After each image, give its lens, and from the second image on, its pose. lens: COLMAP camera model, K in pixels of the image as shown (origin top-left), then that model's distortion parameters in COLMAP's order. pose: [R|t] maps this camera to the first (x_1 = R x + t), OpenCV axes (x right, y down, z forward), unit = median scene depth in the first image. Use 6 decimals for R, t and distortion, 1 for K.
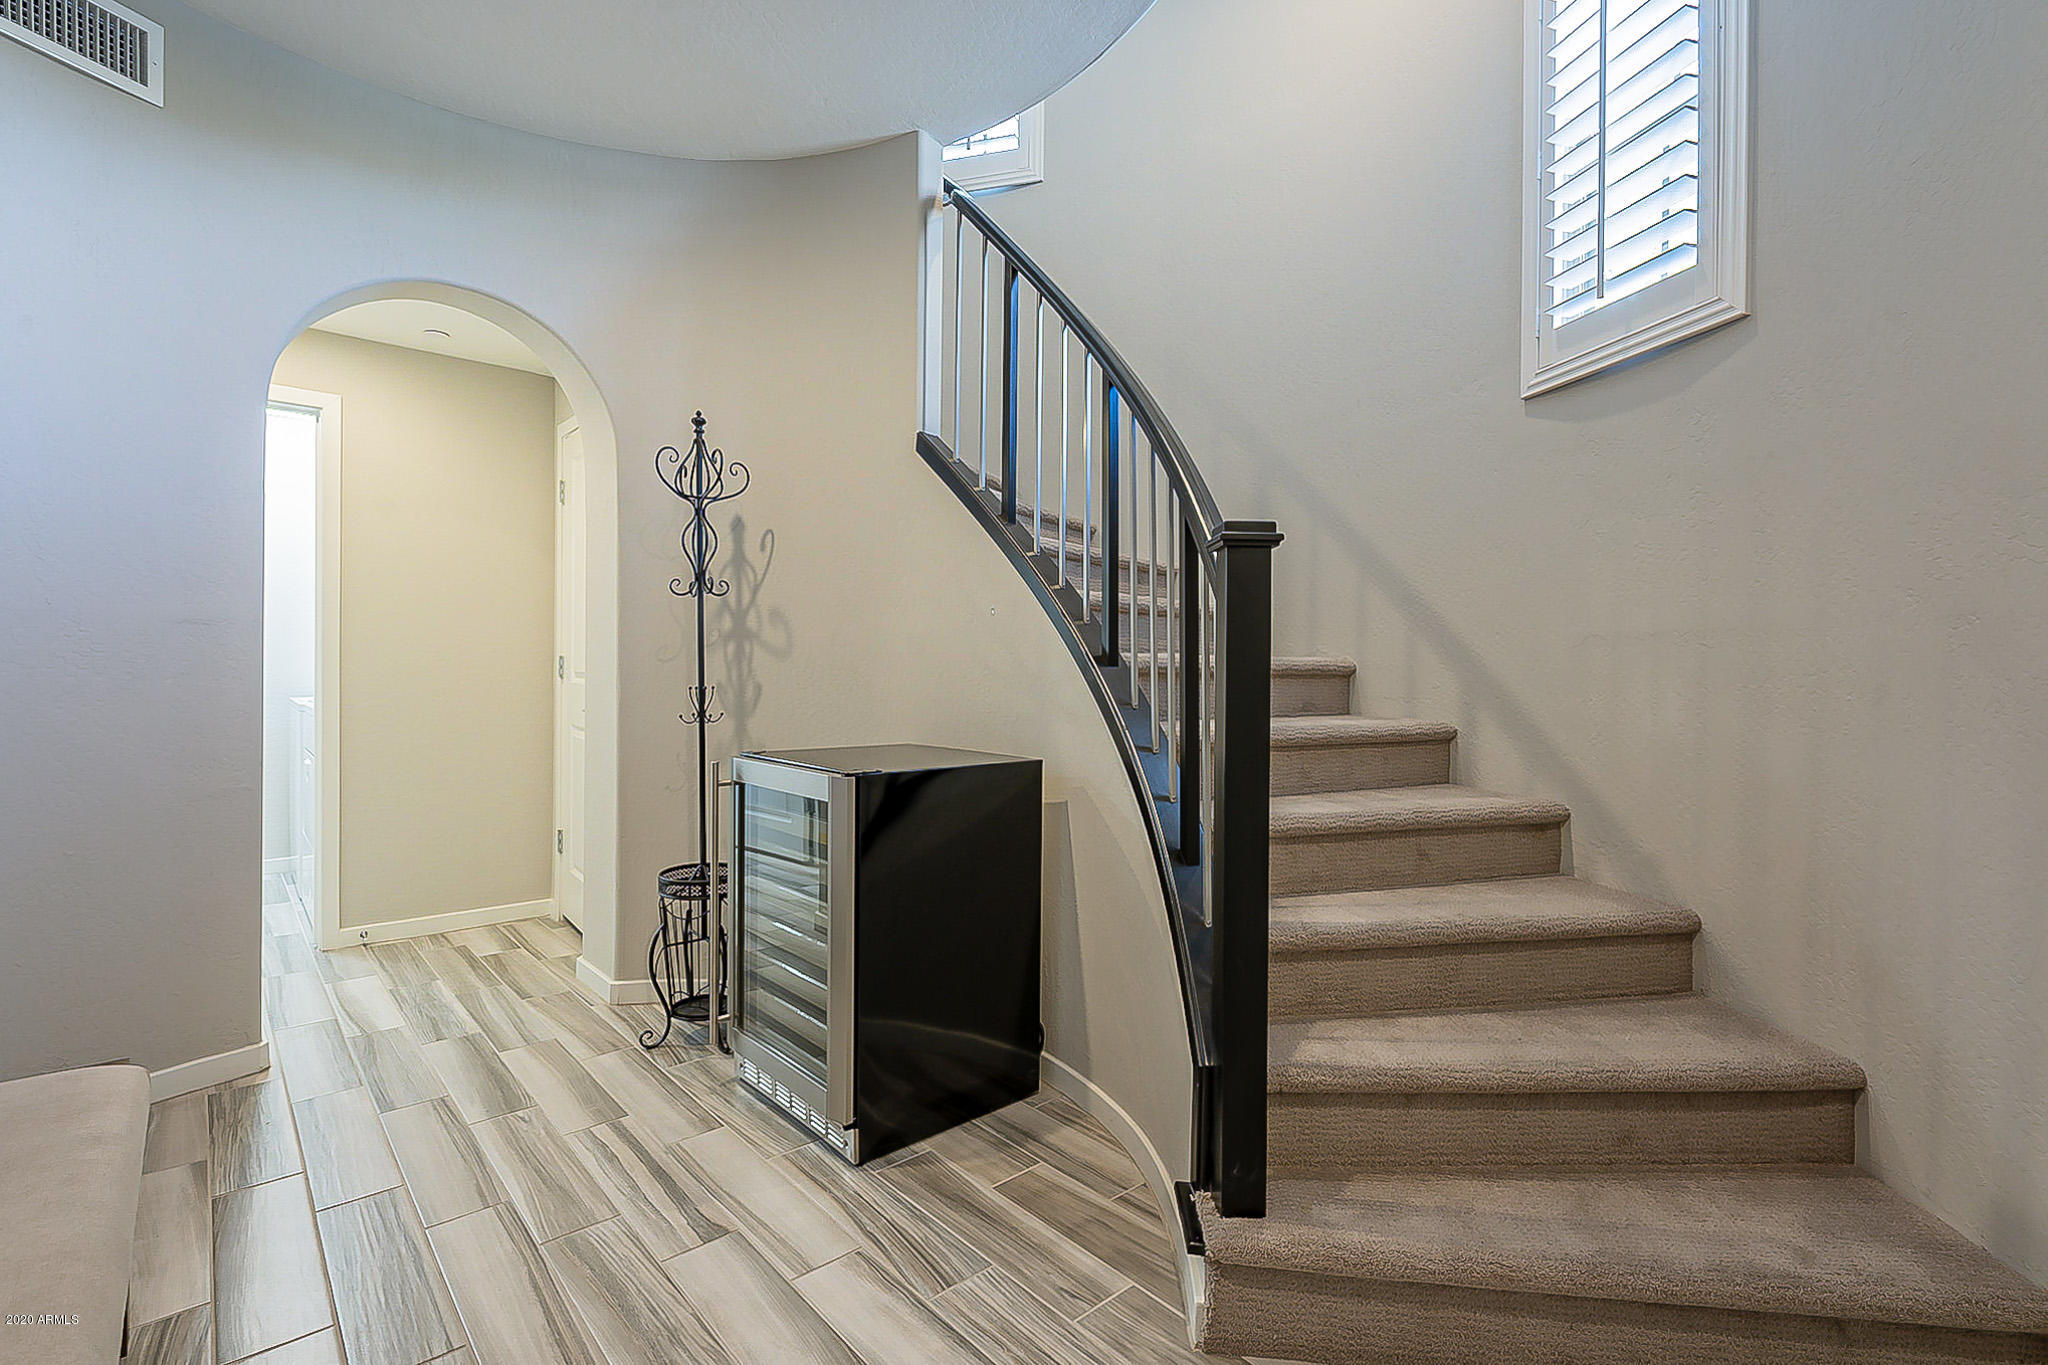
lens RADIAL K [[901.0, 0, 1019.5], [0, 901.0, 676.5], [0, 0, 1]] dist [-0.000787, 0.000178]
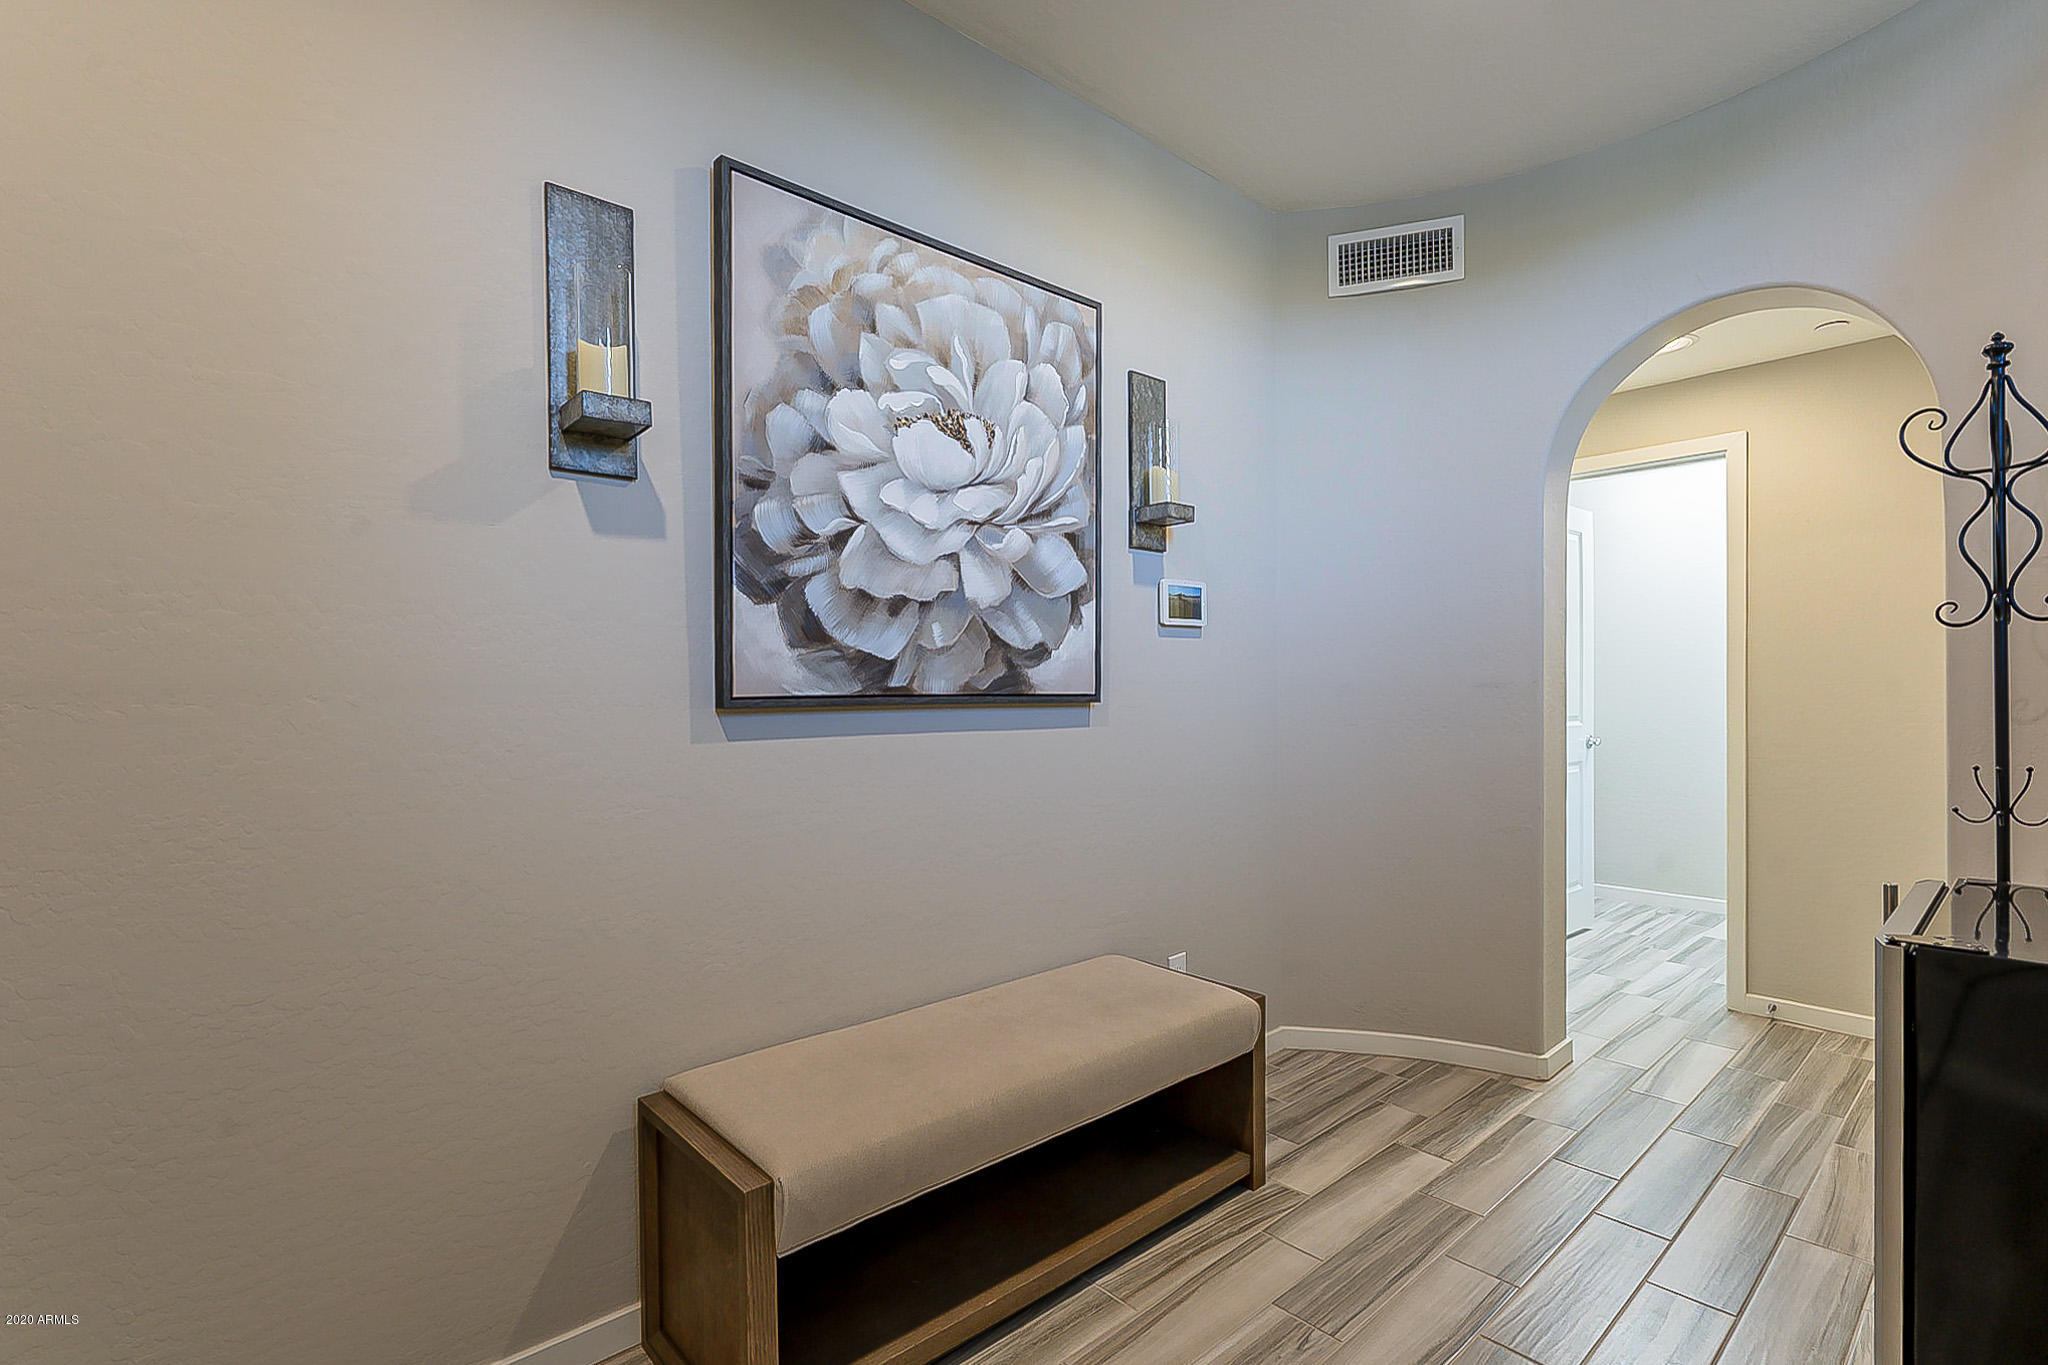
lens RADIAL K [[965.2, 0, 1017.8], [0, 965.2, 683.0], [0, 0, 1]] dist [-0.005618, 0.001475]
pose [[0.005600, -0.012731, -0.999903, 0.398497], [-0.000507, 0.999919, -0.012734, -0.046755], [0.999984, 0.000578, 0.005593, 0.374784]]
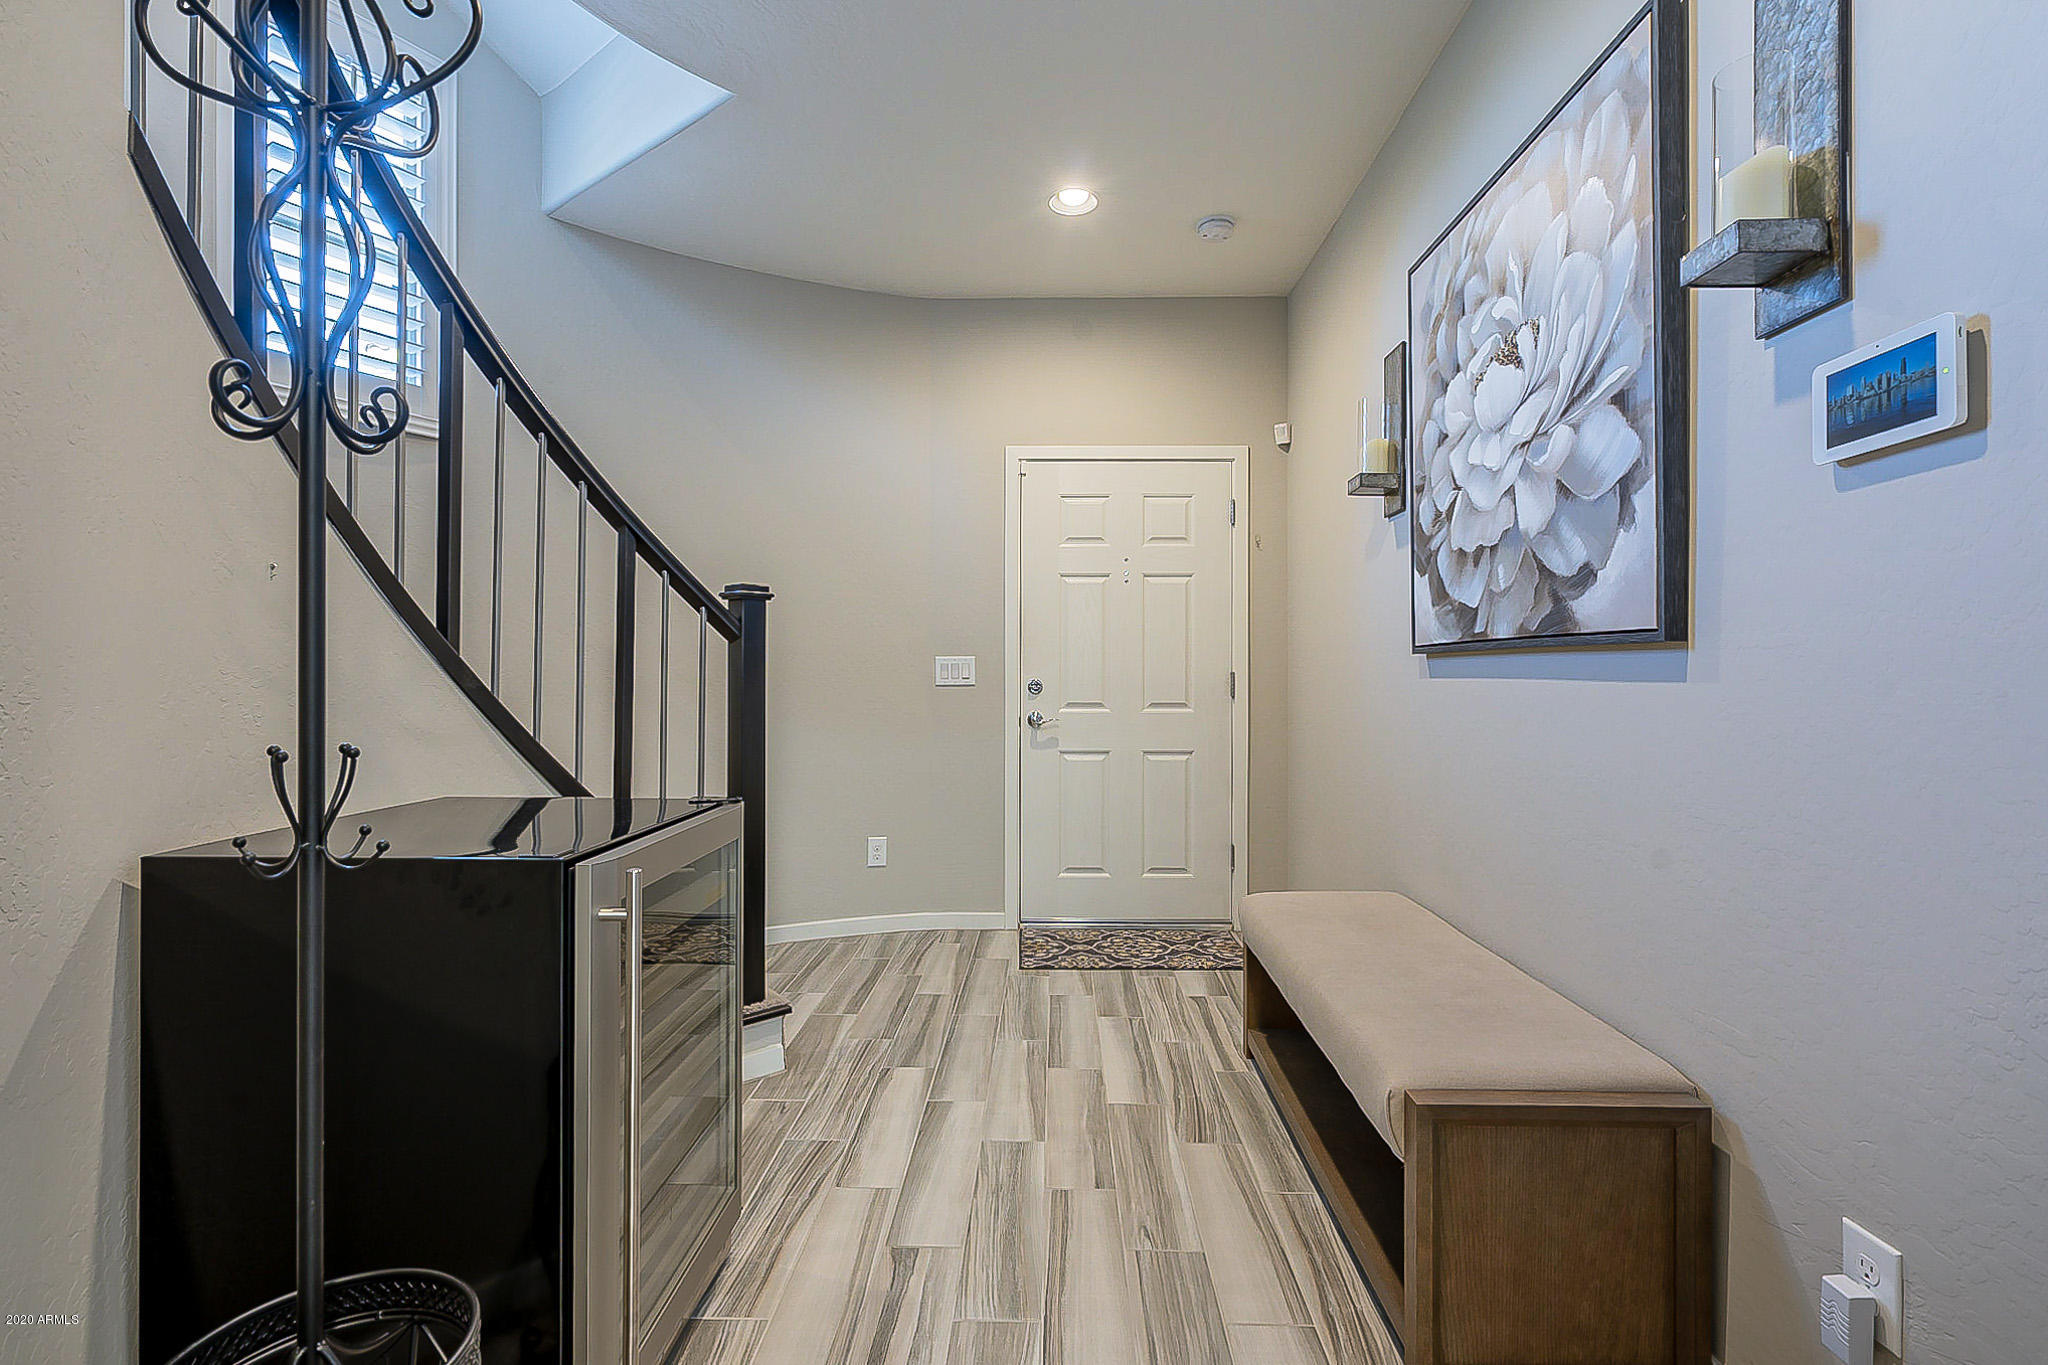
lens RADIAL K [[965.2, 0, 1025.3], [0, 965.2, 673.9], [0, 0, 1]] dist [-0.005618, 0.001475]
pose [[-0.722591, -0.014099, 0.691132, -0.896558], [-0.012144, 0.999897, 0.007700, -0.014751], [-0.691169, -0.002829, -0.722687, 1.301645]]
